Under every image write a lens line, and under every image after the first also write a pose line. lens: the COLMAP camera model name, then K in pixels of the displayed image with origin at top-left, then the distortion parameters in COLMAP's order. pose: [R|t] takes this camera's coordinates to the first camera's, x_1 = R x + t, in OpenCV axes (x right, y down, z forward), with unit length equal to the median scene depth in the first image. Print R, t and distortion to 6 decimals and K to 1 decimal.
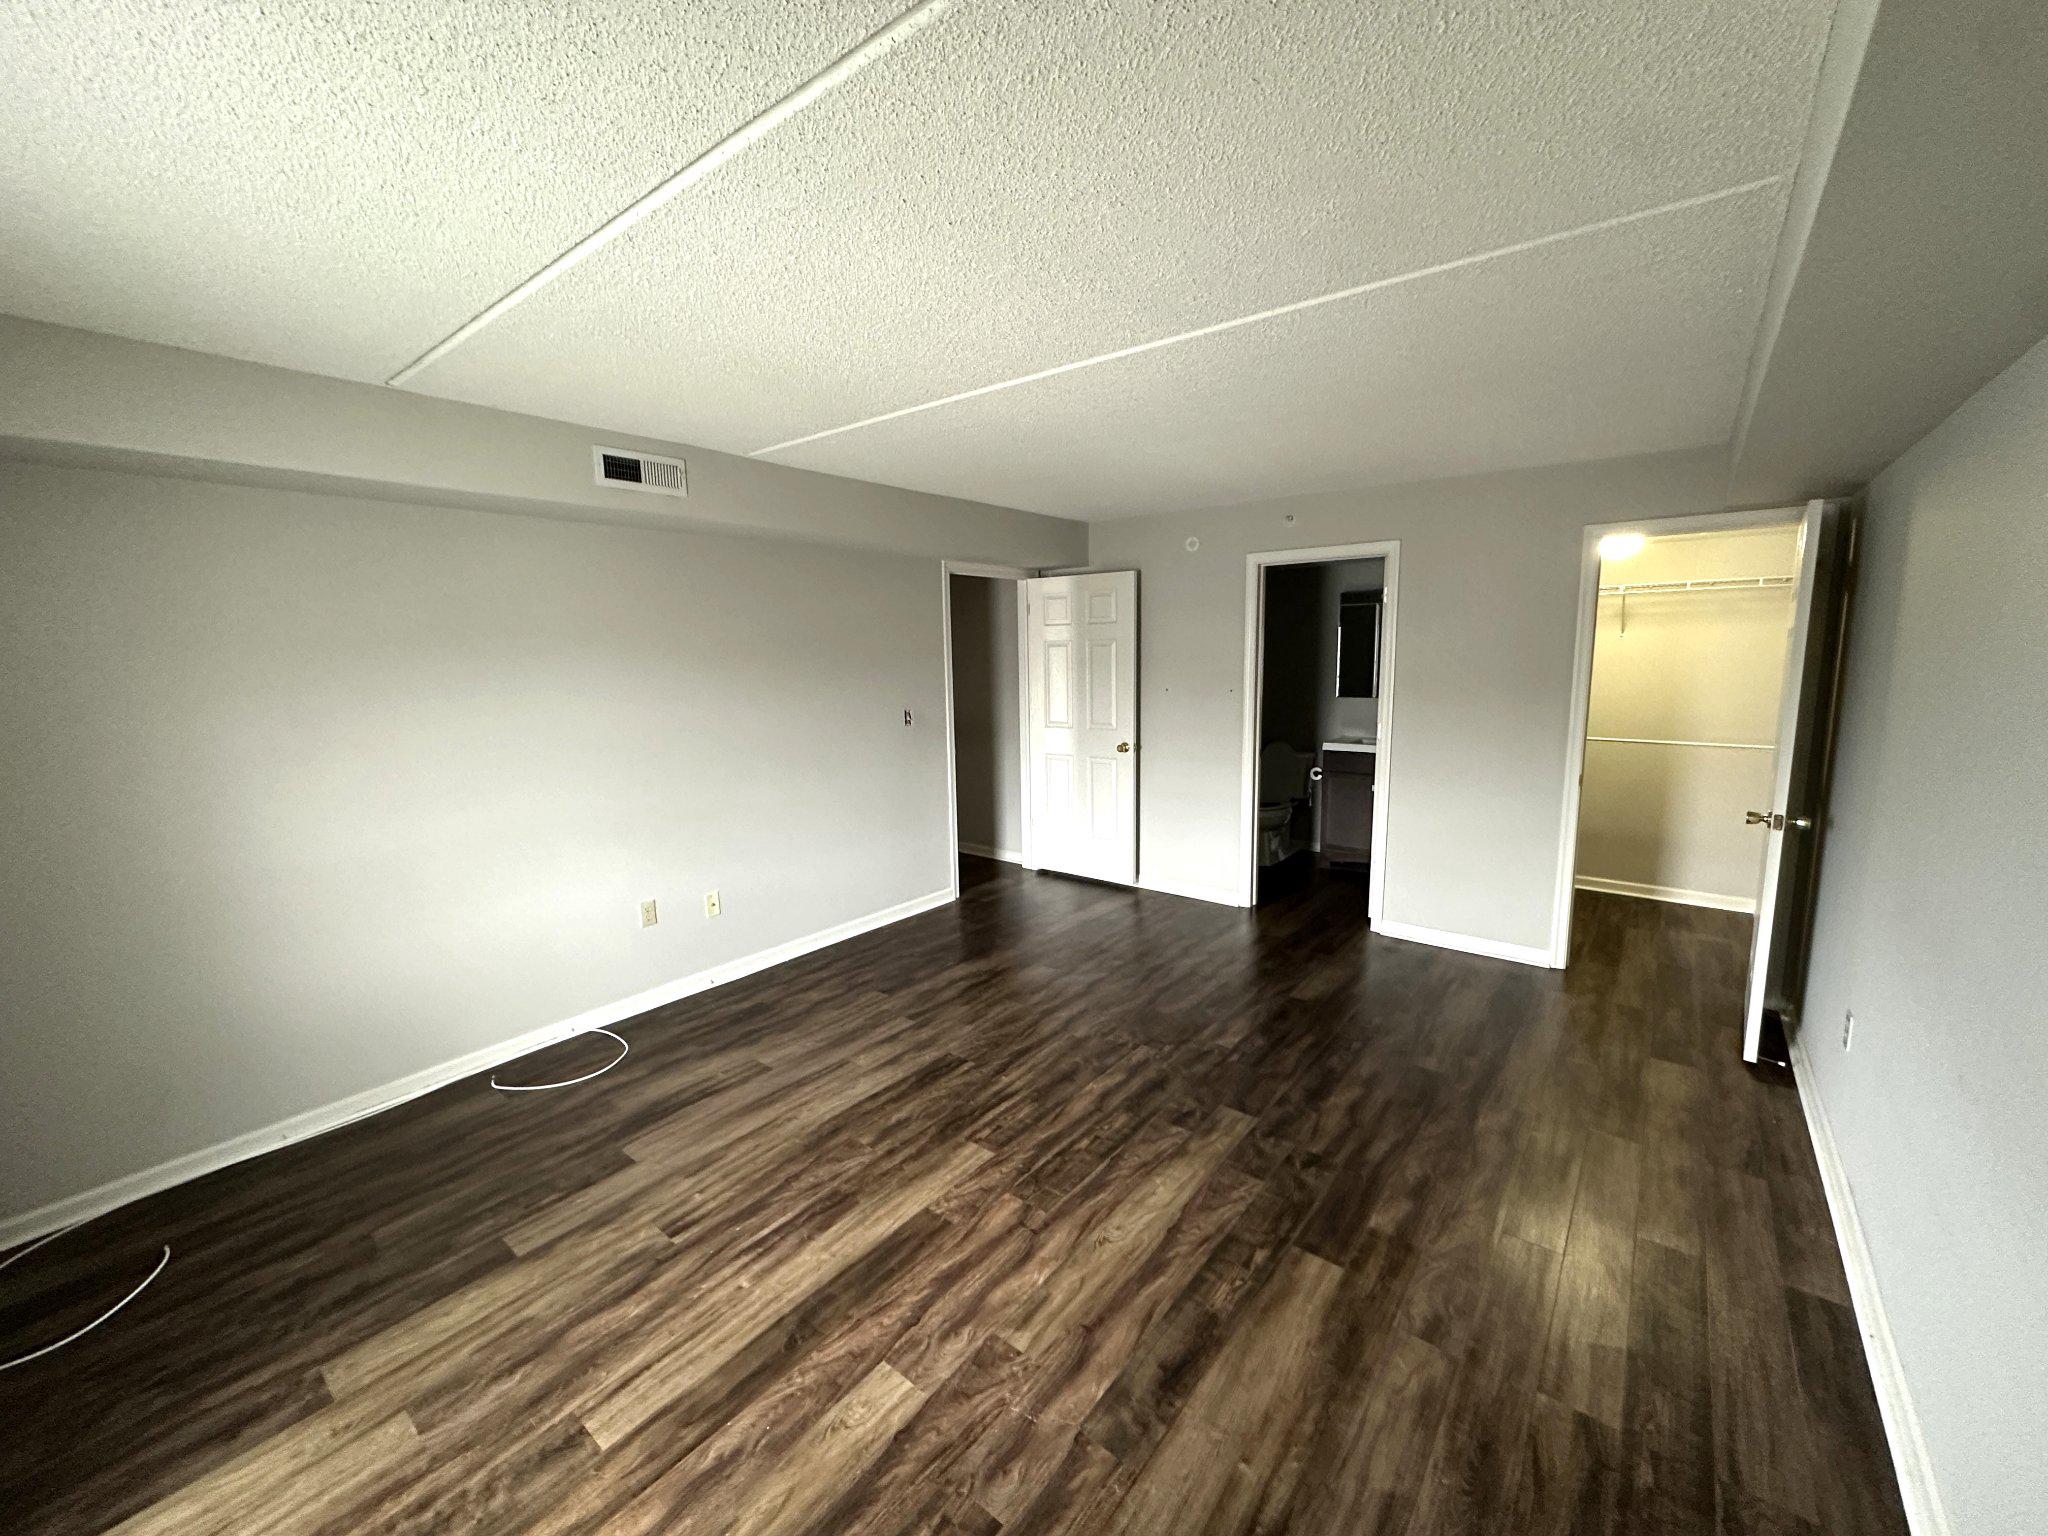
lens RADIAL K [[826.2, 0, 1023.1], [0, 826.2, 767.2], [0, 0, 1]] dist [0.002513, 0.000306]
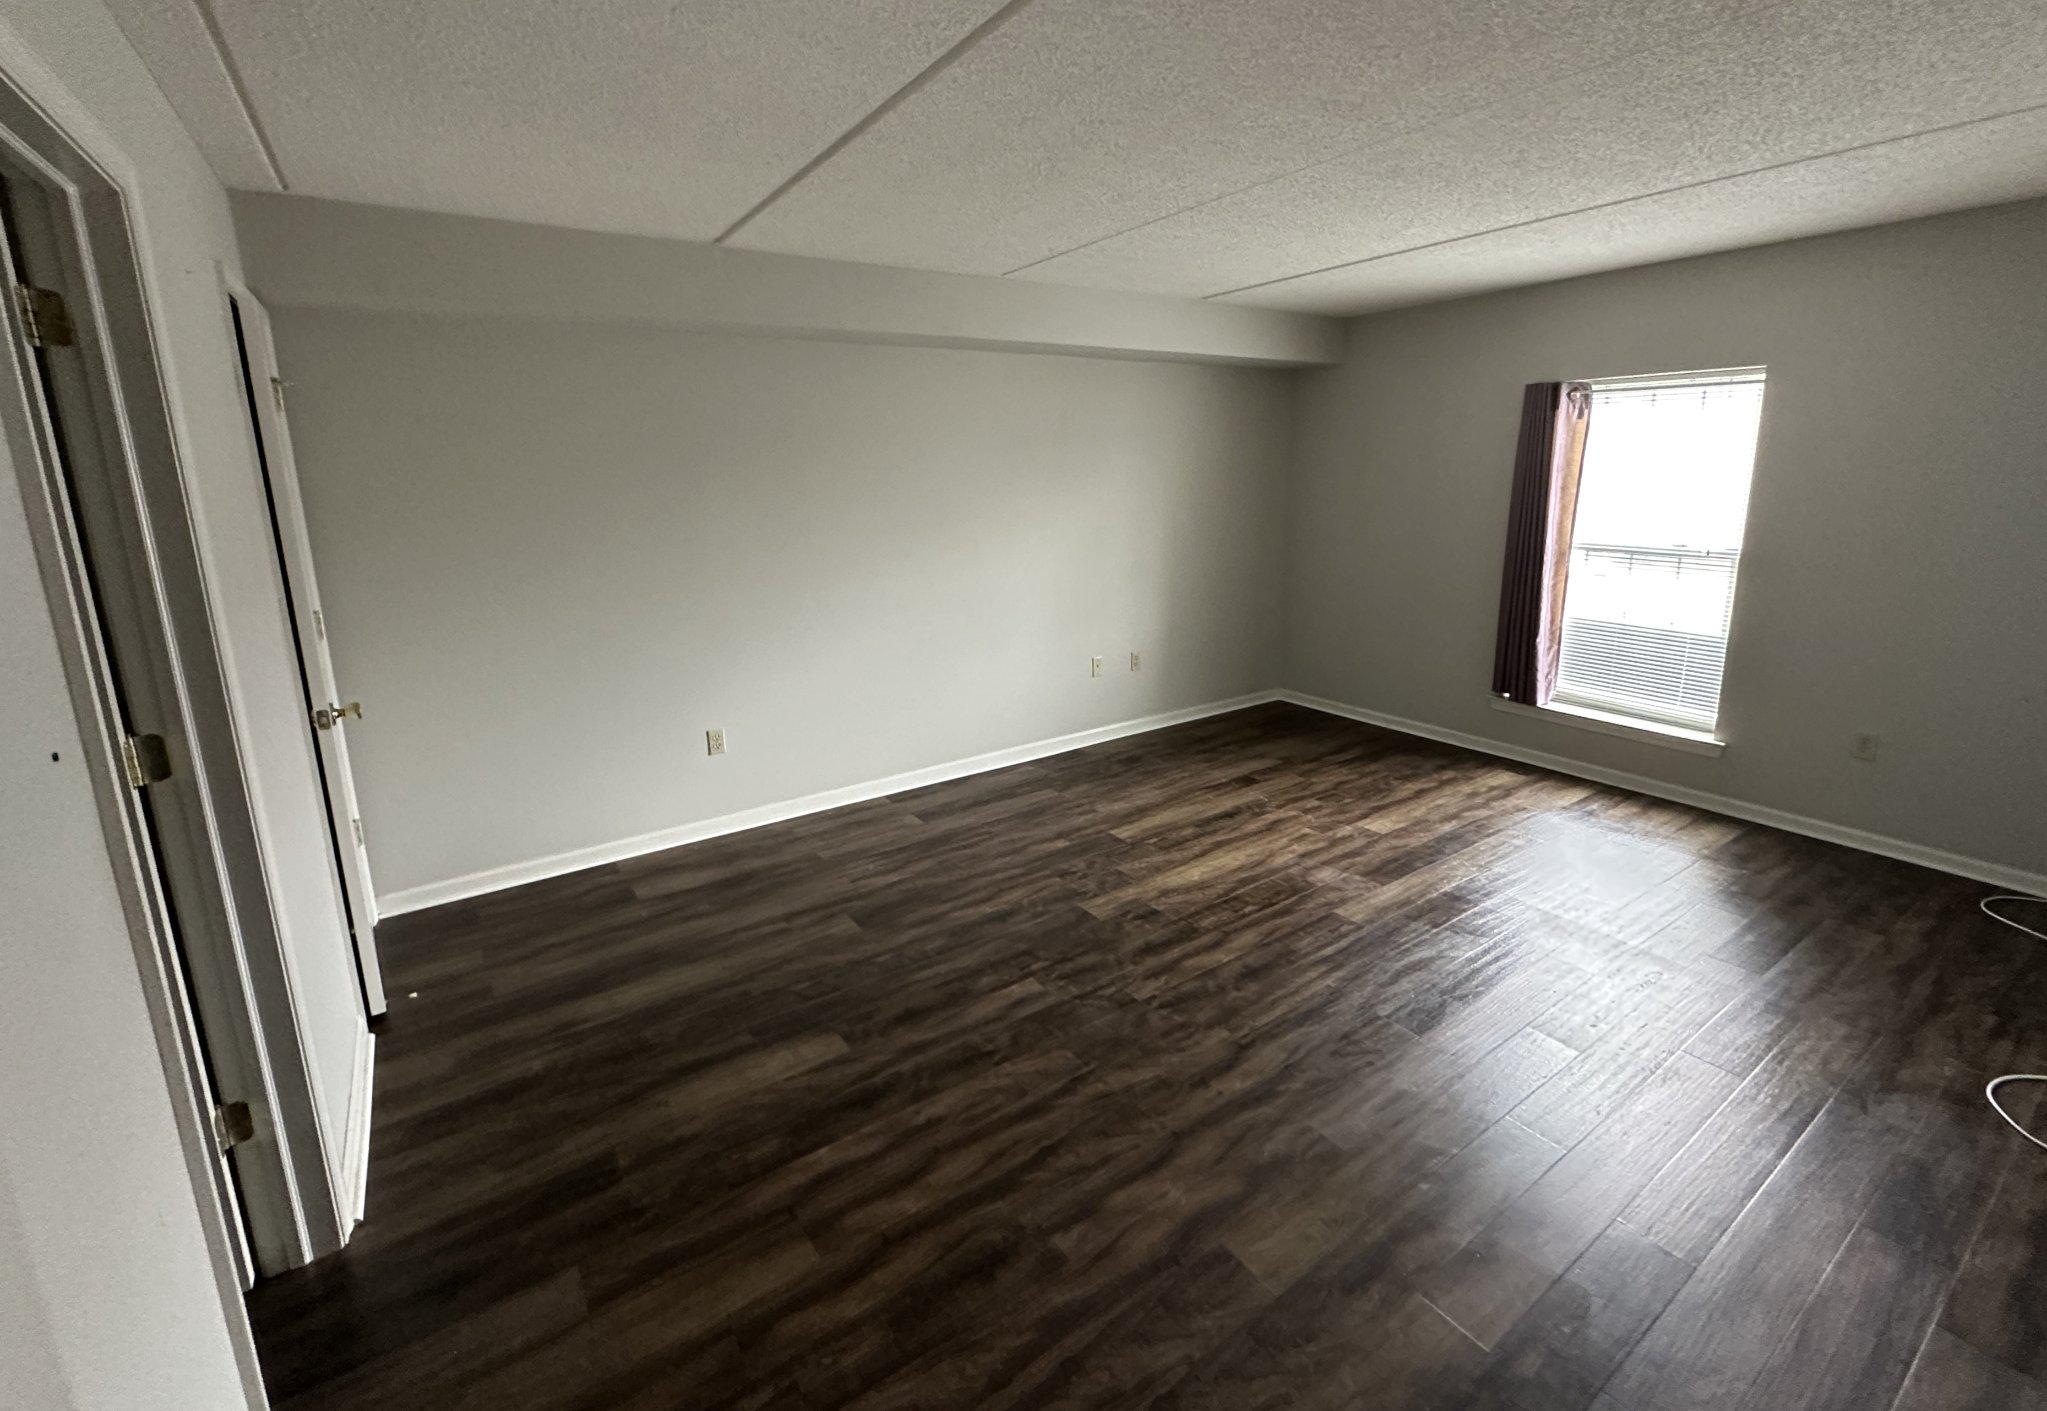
lens RADIAL K [[860.3, 0, 1023.7], [0, 860.3, 707.0], [0, 0, 1]] dist [0.014228, 0.000147]
pose [[-0.954092, -0.055724, 0.294284, 0.037926], [0.070323, 0.913397, 0.400950, -0.293839], [-0.291141, 0.403239, -0.867546, 2.069385]]
